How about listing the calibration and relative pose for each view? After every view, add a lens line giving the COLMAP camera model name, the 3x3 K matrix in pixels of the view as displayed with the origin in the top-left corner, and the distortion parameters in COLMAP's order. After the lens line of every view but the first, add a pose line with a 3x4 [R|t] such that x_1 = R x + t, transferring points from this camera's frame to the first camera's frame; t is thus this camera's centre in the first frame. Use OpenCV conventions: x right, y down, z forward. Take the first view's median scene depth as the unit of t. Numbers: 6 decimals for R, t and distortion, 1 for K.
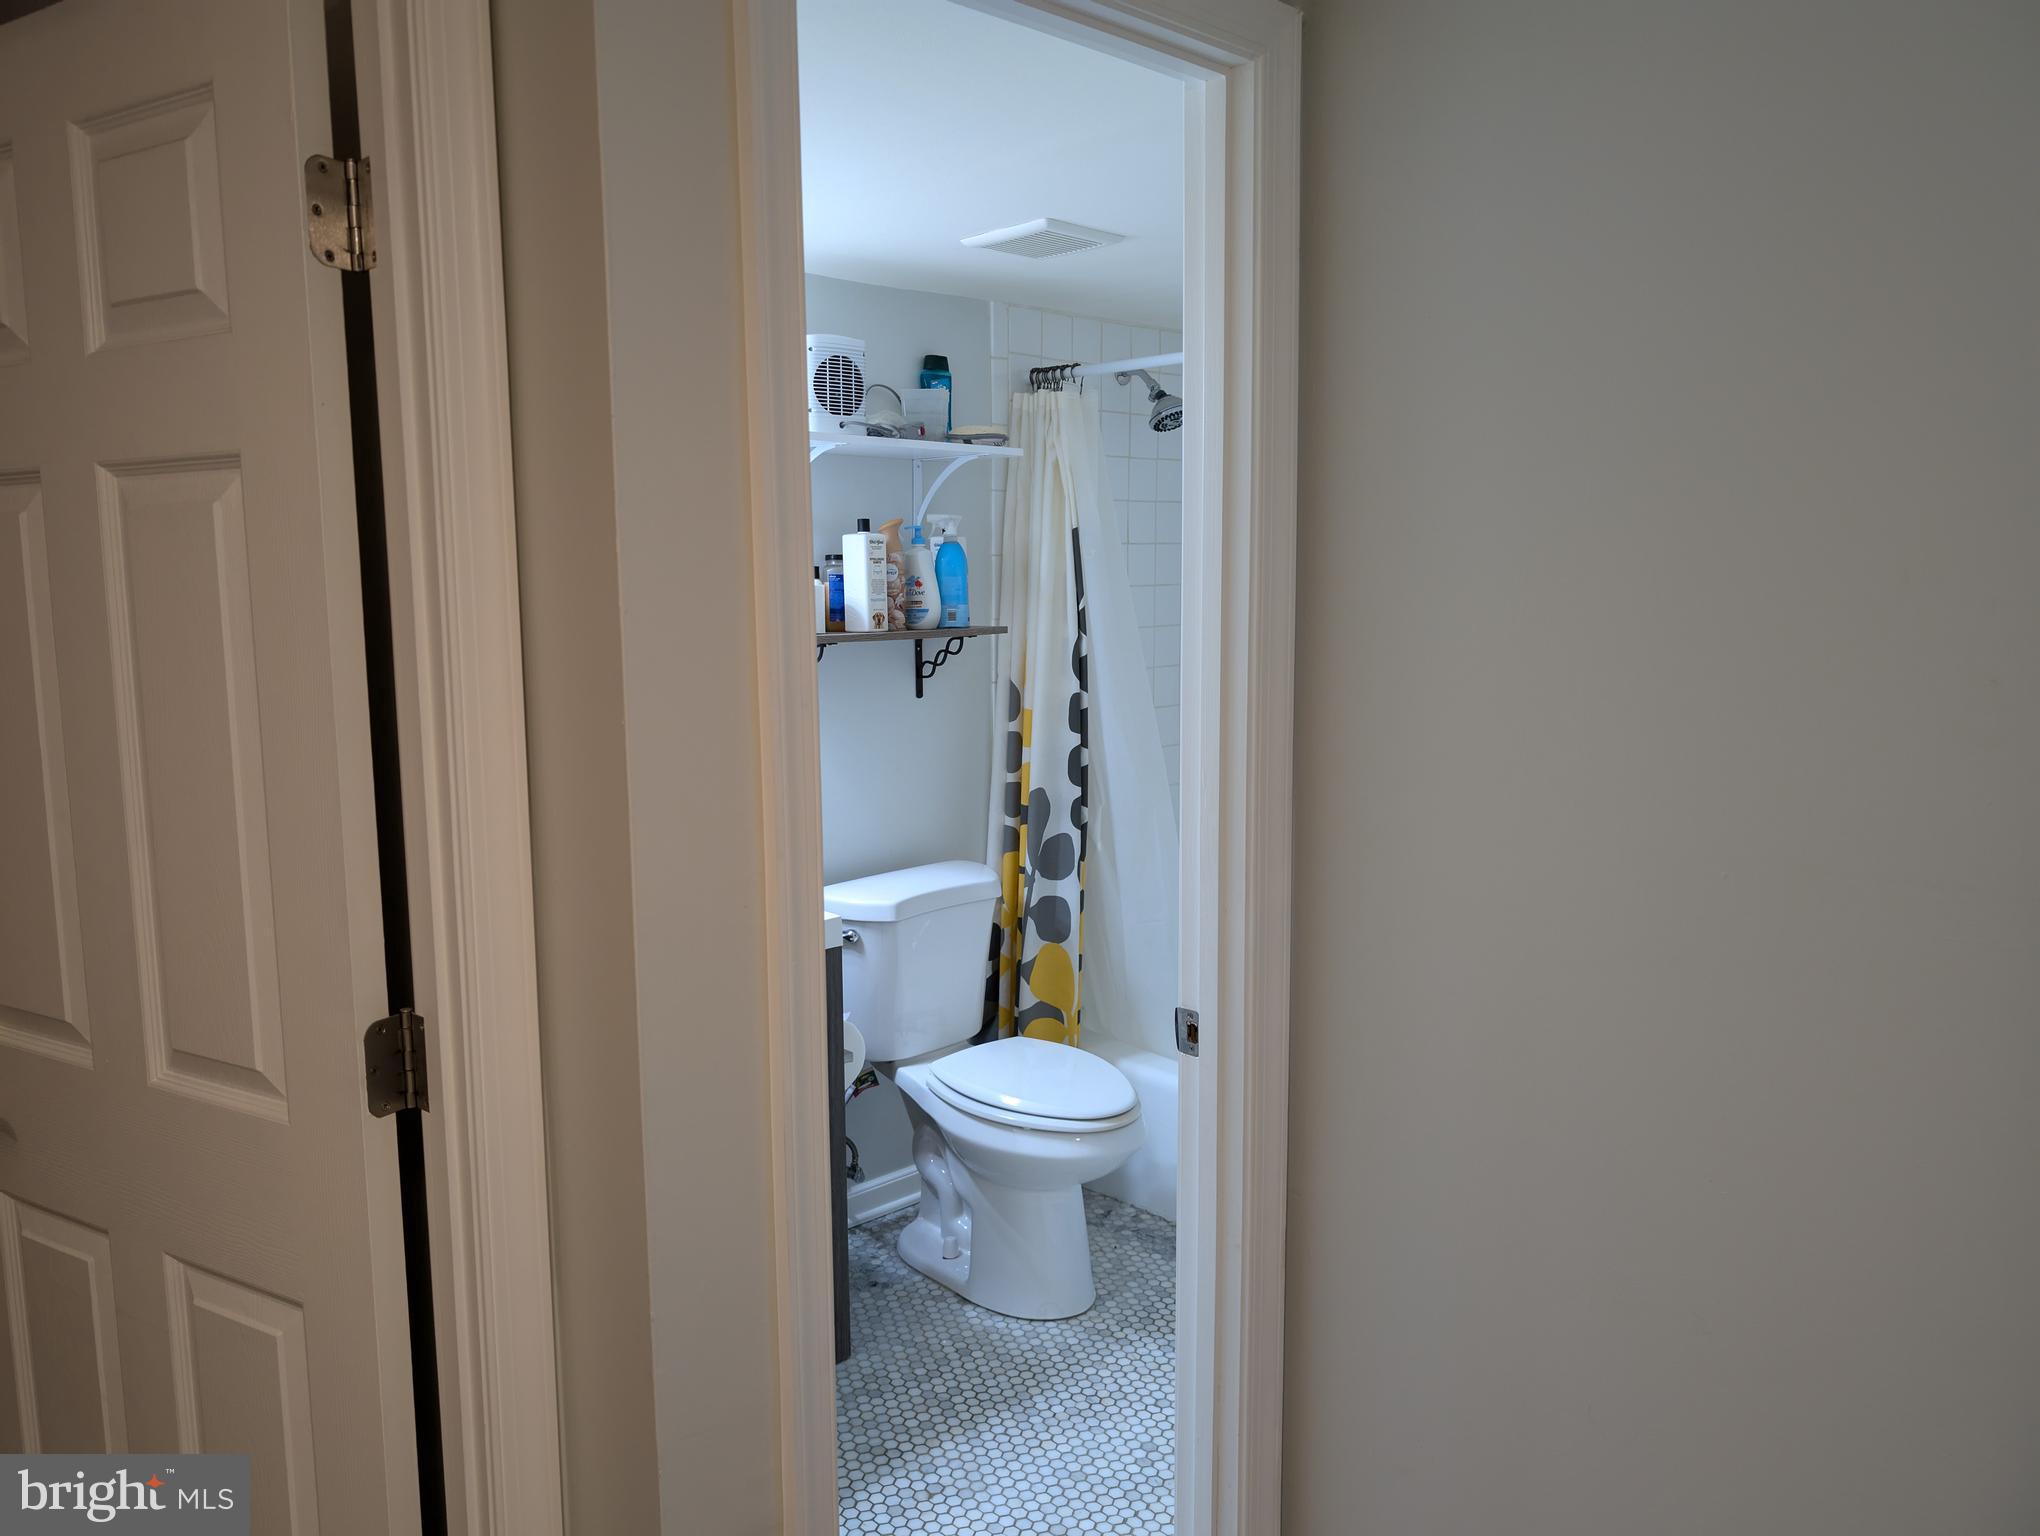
lens RADIAL K [[1471.3, 0, 974.2], [0, 1471.3, 797.5], [0, 0, 1]] dist [0.018957, -0.020684]
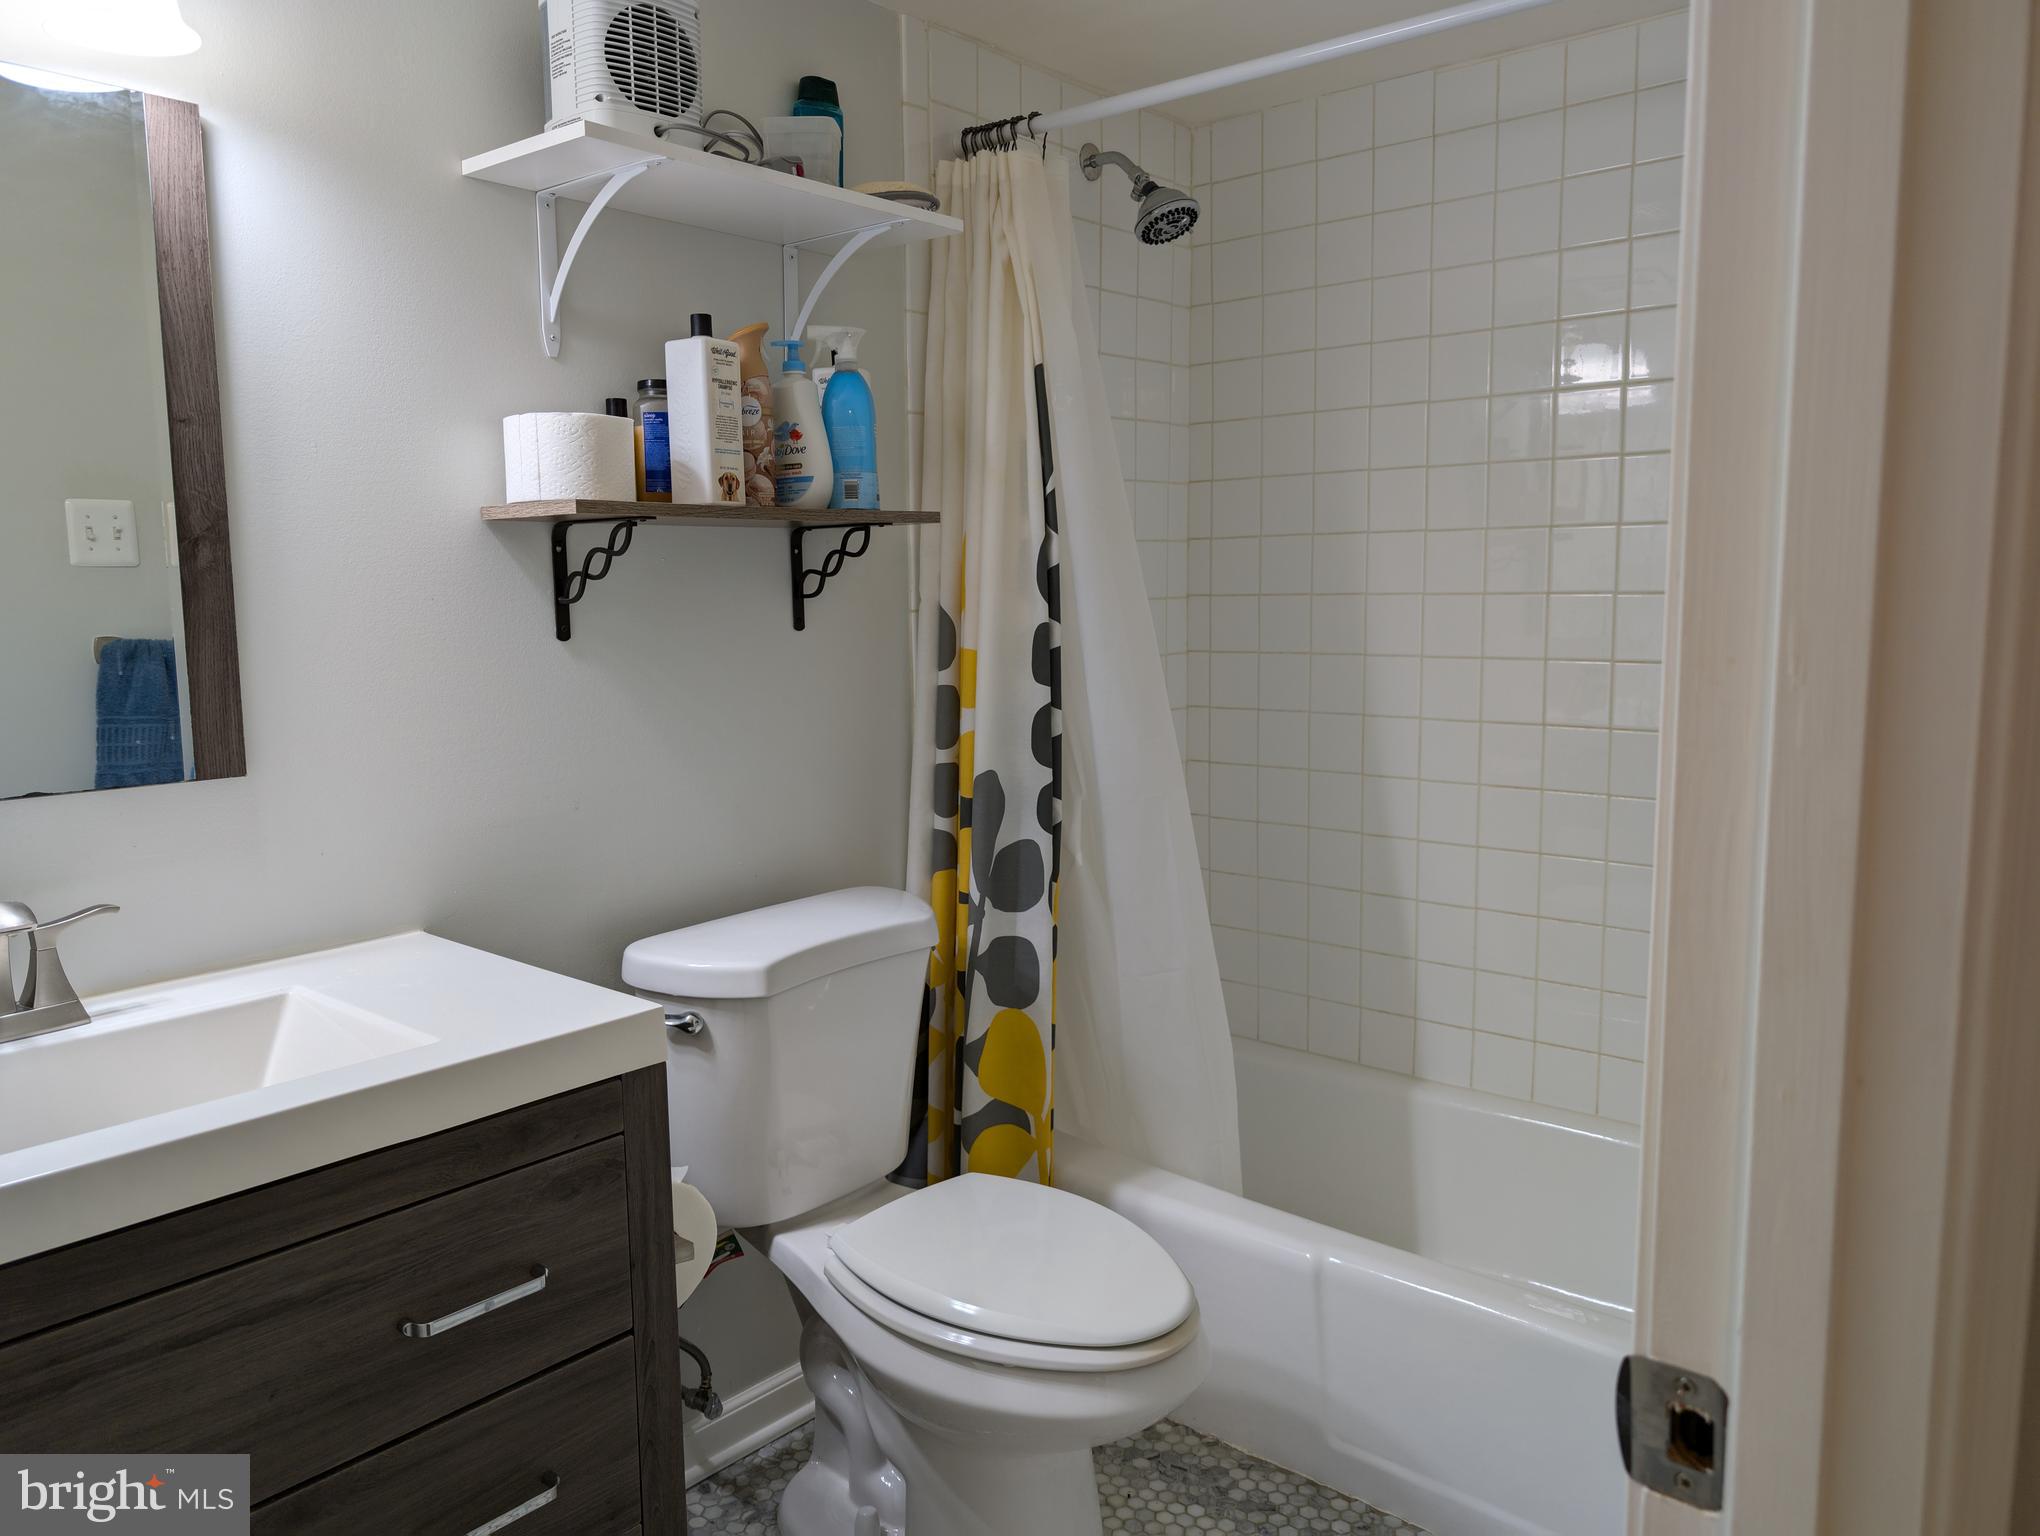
lens RADIAL K [[1471.3, 0, 1020.0], [0, 1471.3, 780.0], [0, 0, 1]] dist [0.018957, -0.020684]
pose [[0.992637, -0.017163, 0.119901, -0.020292], [0.019125, 0.999701, -0.015230, 0.007999], [-0.119604, 0.017411, 0.992669, 0.368385]]
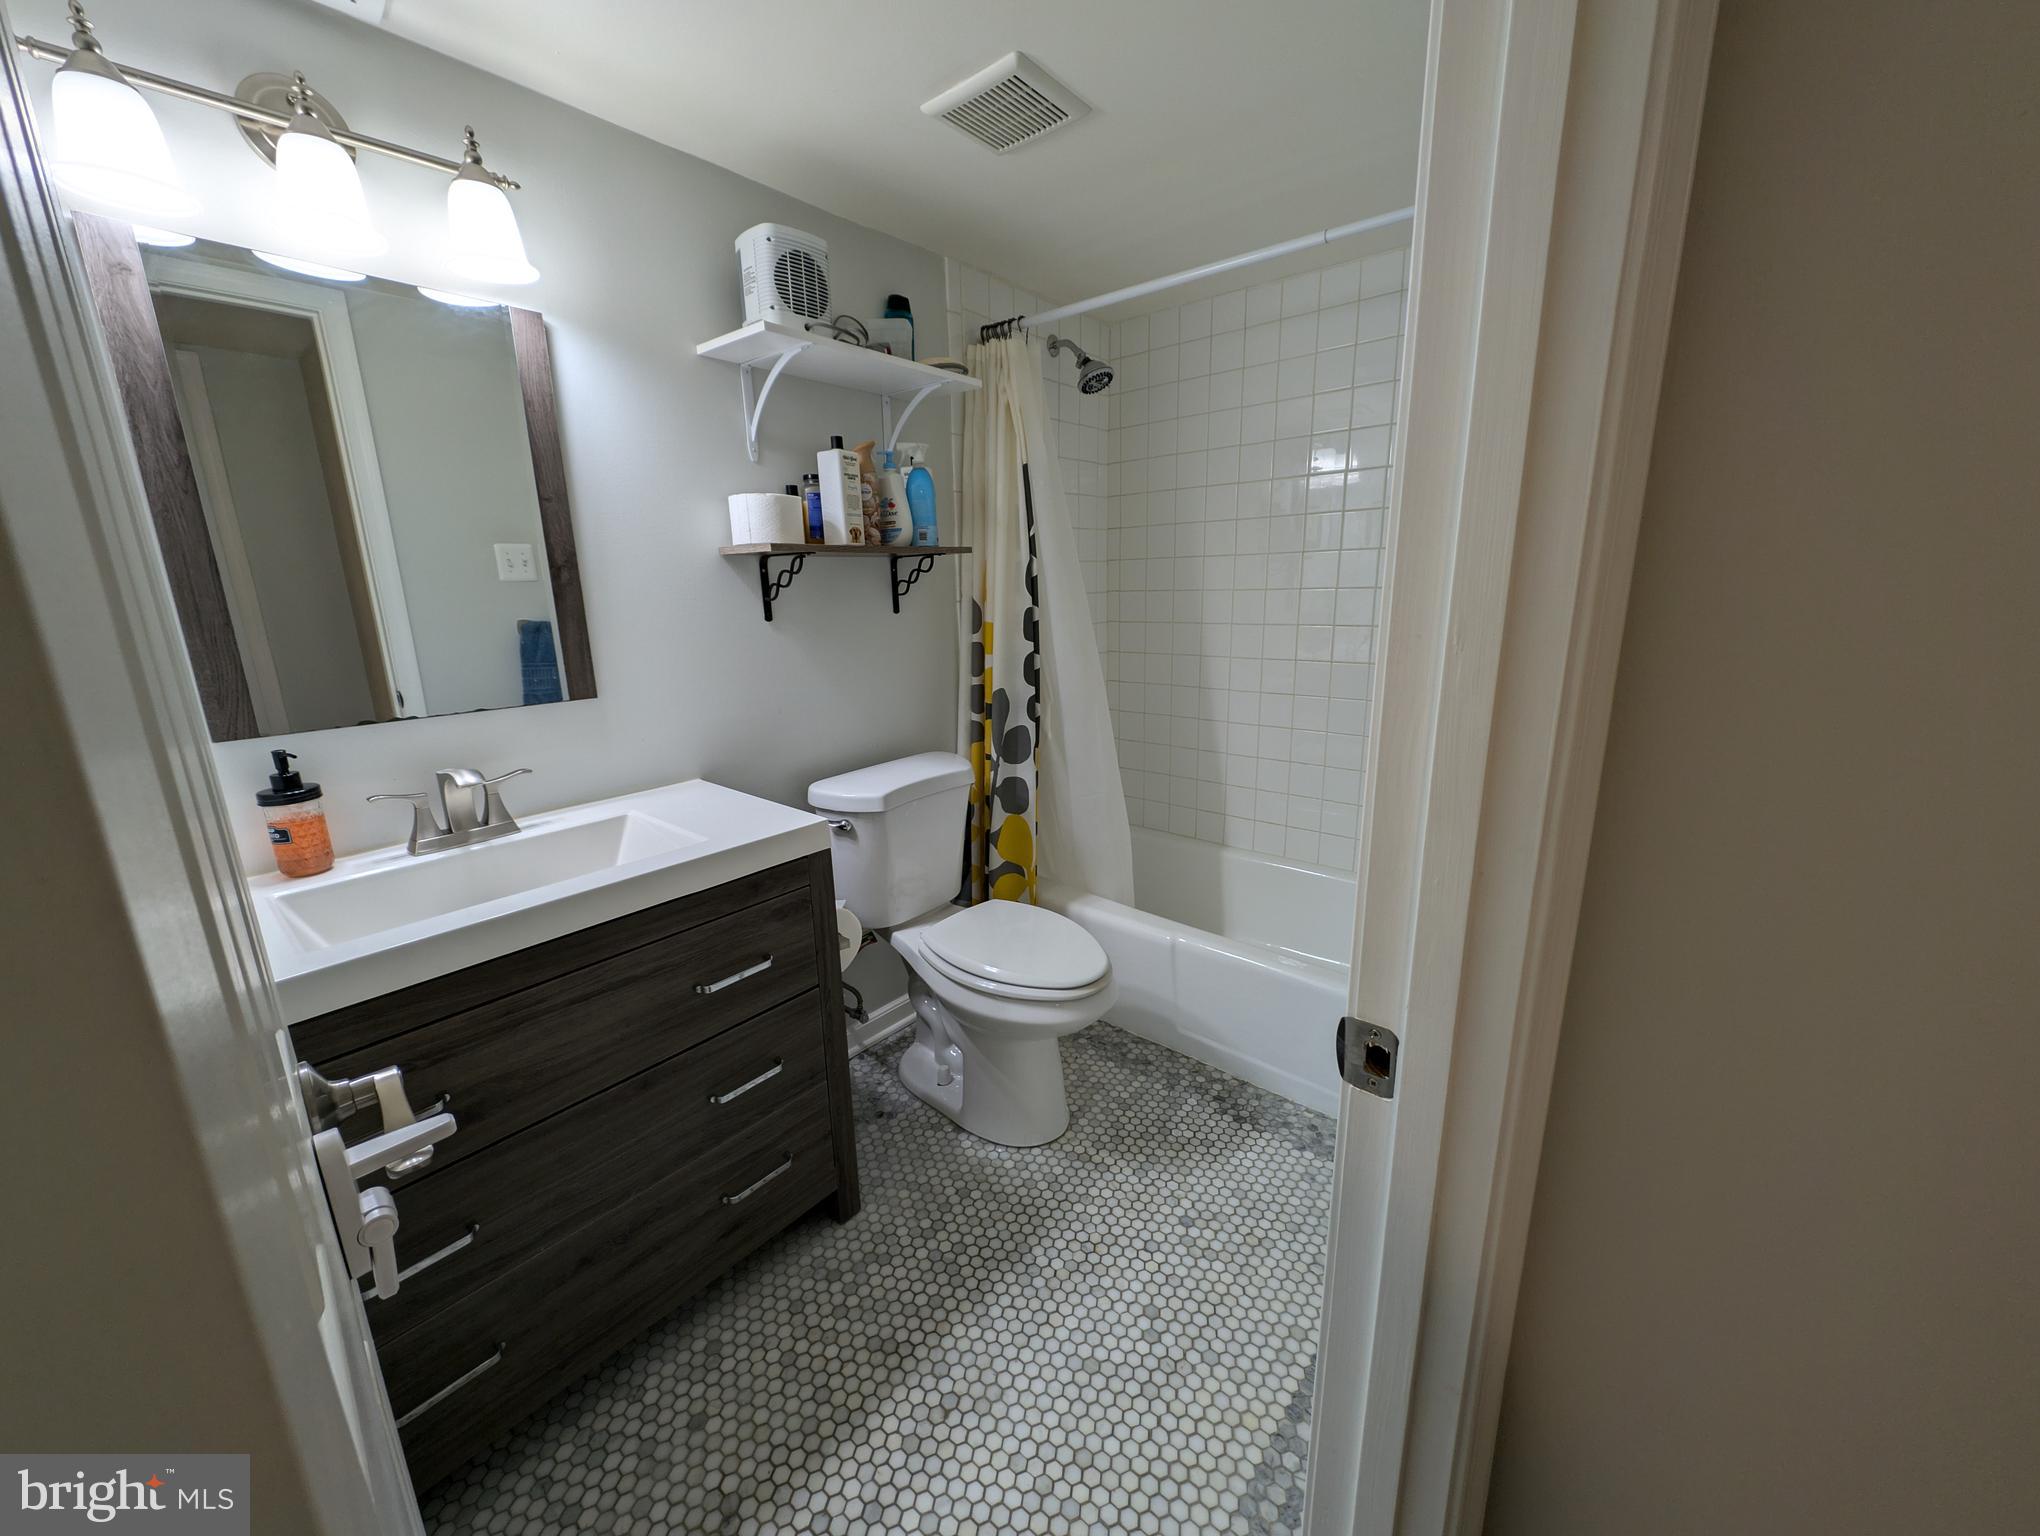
lens RADIAL K [[764.2, 0, 1024.9], [0, 764.2, 770.6], [0, 0, 1]] dist [0.004902, -0.002604]
pose [[0.991534, -0.040537, 0.123357, -0.016688], [0.029241, 0.995326, 0.092042, 0.003457], [-0.126511, -0.087656, 0.988085, 0.383295]]
